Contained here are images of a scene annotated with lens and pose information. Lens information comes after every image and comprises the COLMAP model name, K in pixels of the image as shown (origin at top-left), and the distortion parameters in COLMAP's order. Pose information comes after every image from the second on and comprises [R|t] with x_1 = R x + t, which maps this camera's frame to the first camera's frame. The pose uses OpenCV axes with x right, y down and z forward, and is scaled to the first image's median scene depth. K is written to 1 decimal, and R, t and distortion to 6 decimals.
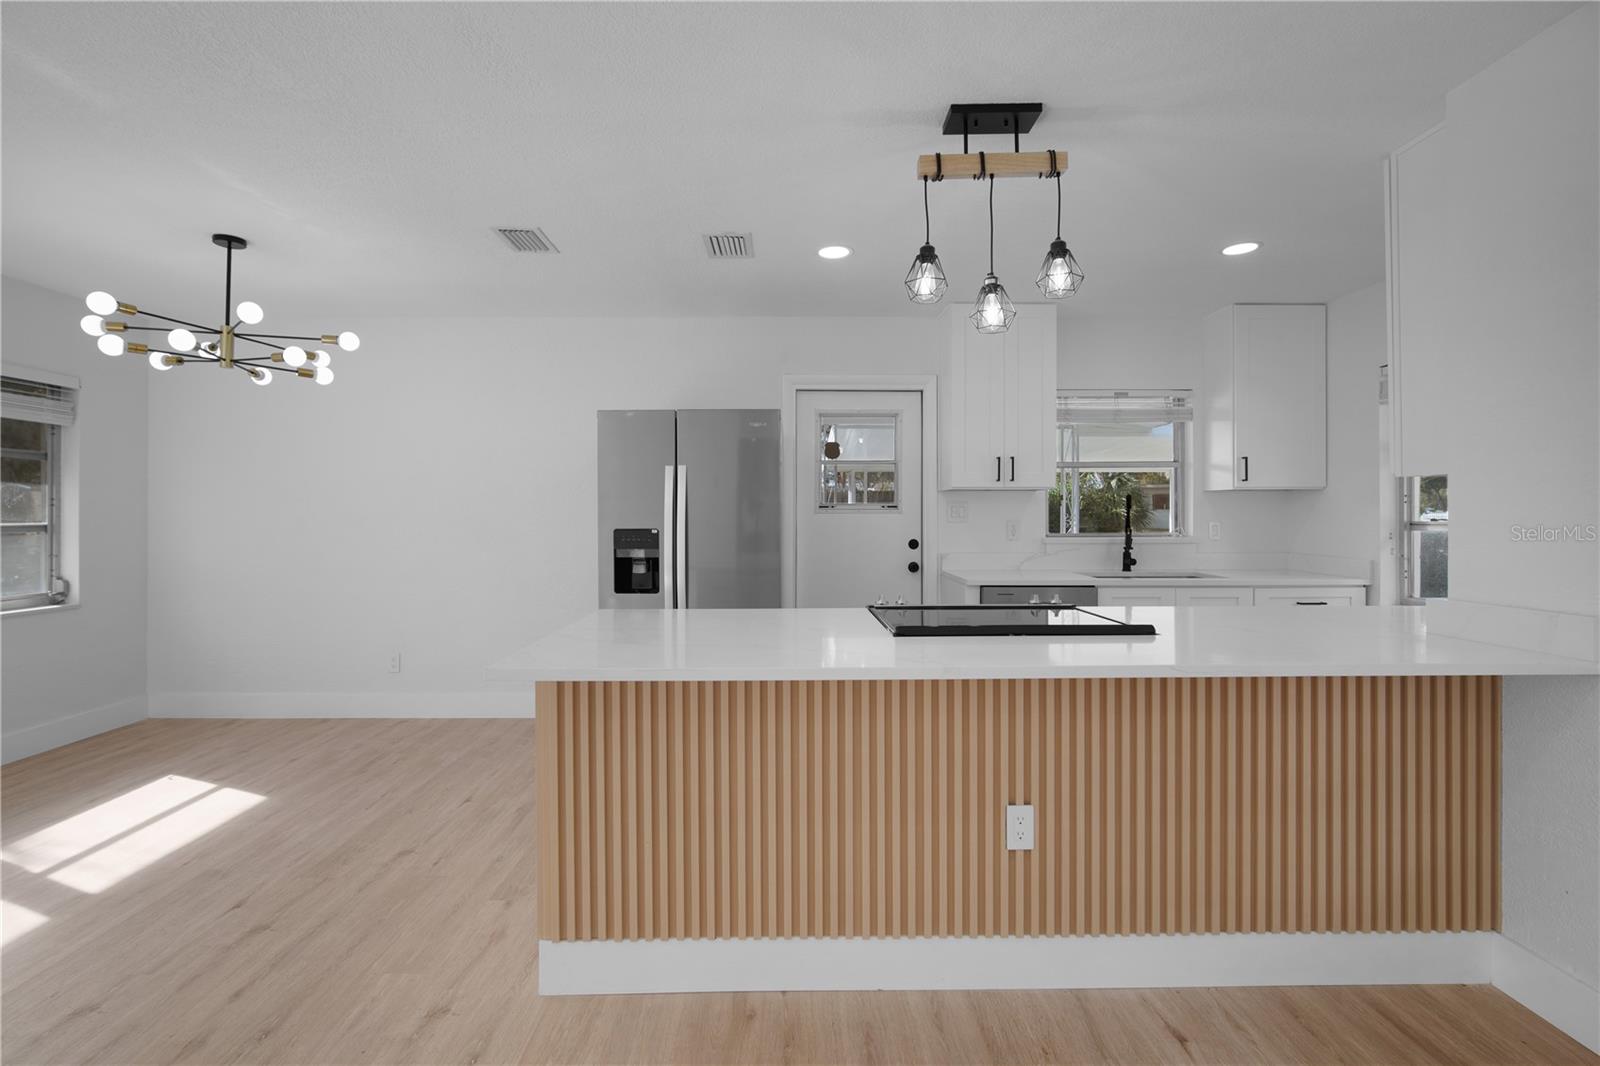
lens RADIAL K [[709.1, 0, 788.2], [0, 709.1, 514.4], [0, 0, 1]] dist [-0.013348, 0.003976]
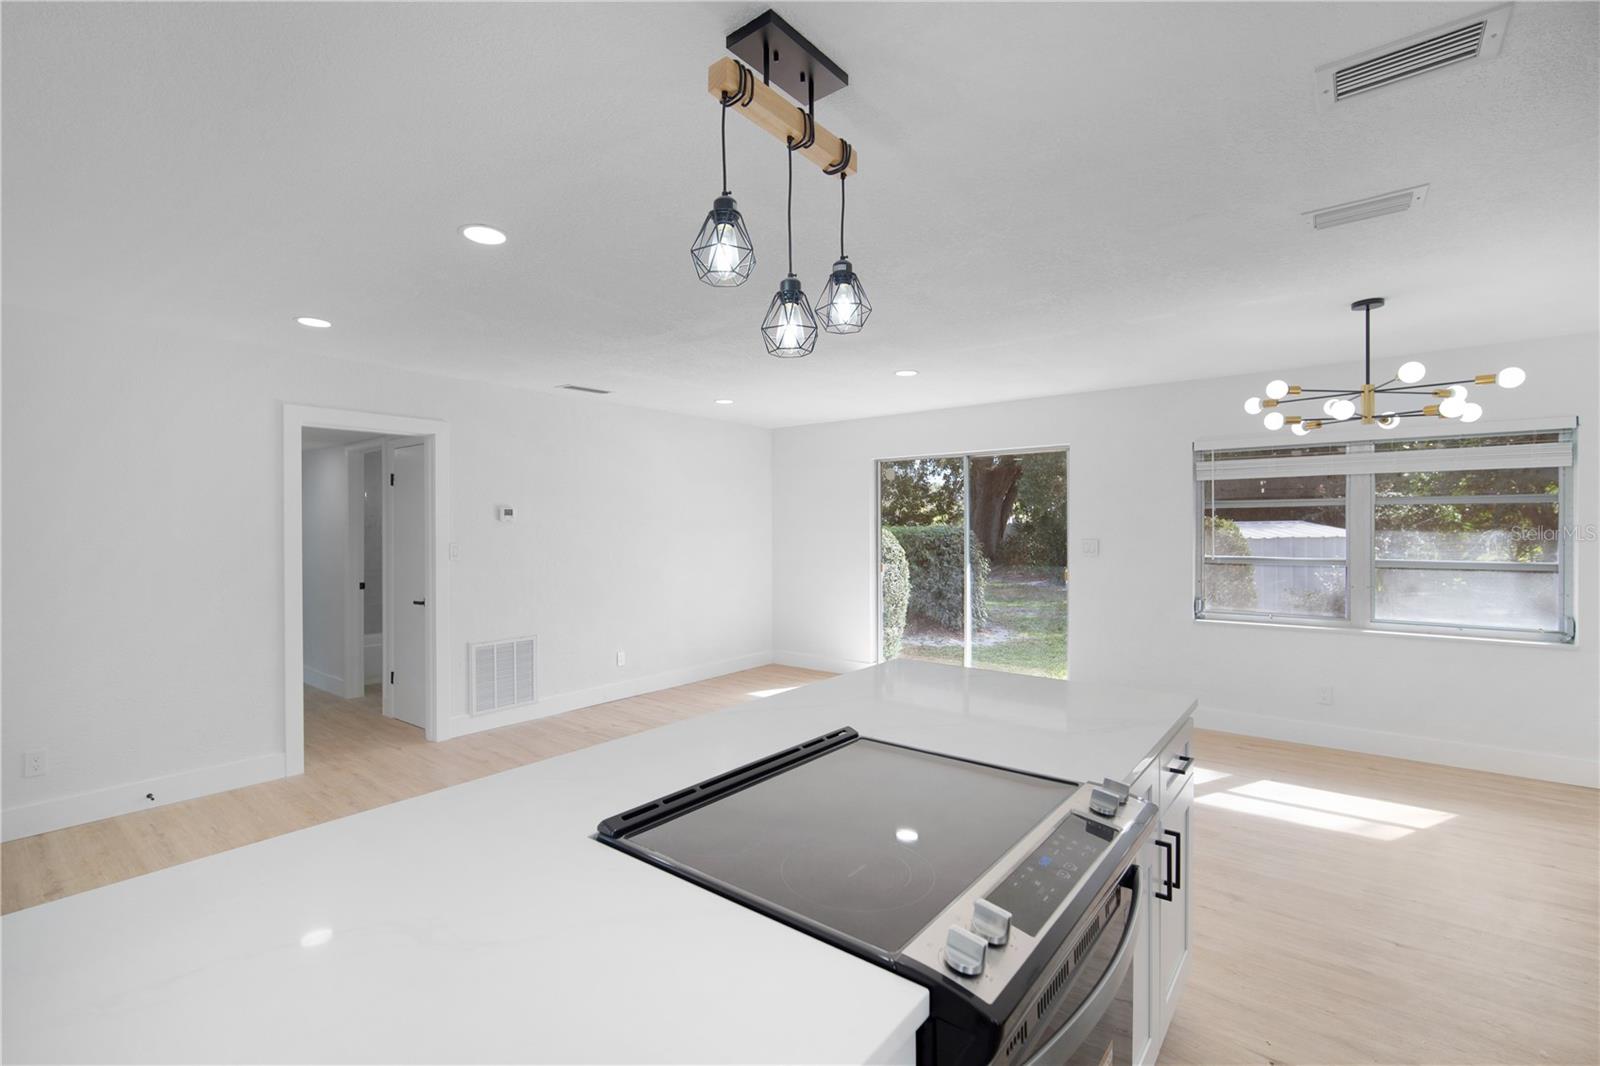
lens RADIAL K [[709.1, 0, 786.4], [0, 709.1, 528.8], [0, 0, 1]] dist [-0.013348, 0.003976]
pose [[-0.636018, 0.005946, -0.771651, 0.530210], [0.003700, 0.999982, 0.004656, -0.053444], [0.771665, 0.000106, -0.636029, 0.916610]]
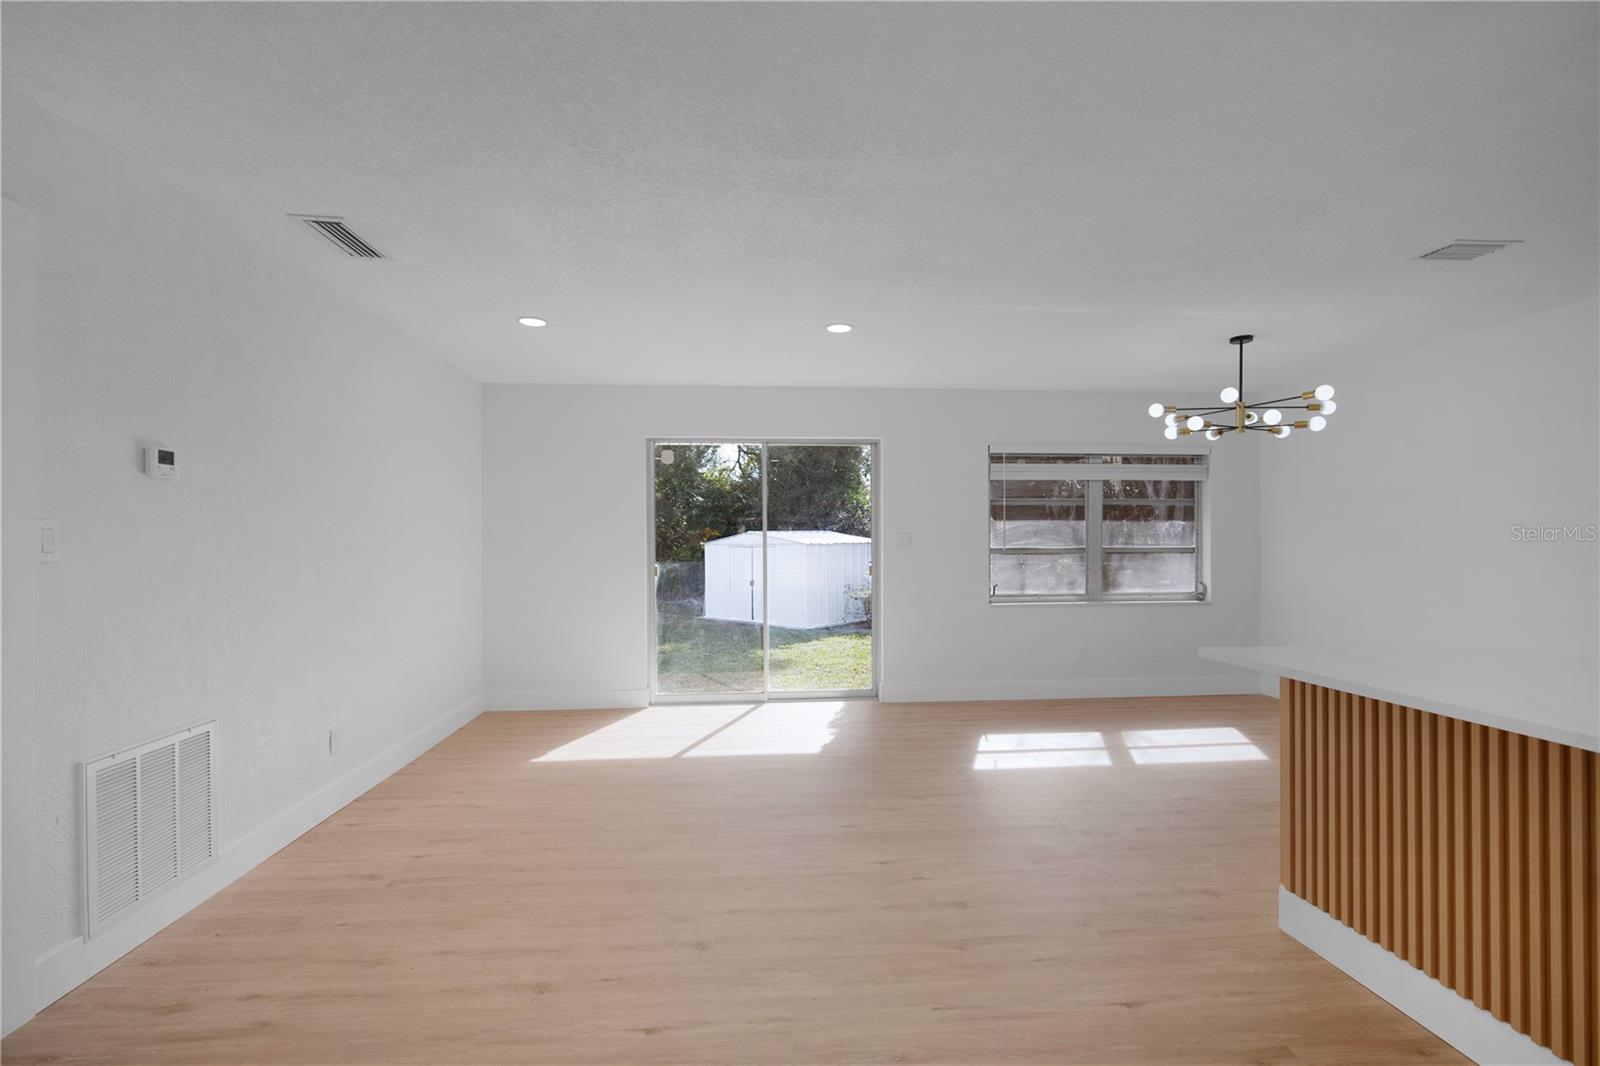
lens RADIAL K [[709.1, 0, 788.3], [0, 709.1, 540.7], [0, 0, 1]] dist [-0.013348, 0.003976]
pose [[0.070580, 0.000516, -0.997506, 0.461483], [0.001521, 0.999999, 0.000625, -0.001690], [0.997505, -0.001561, 0.070579, 0.027113]]
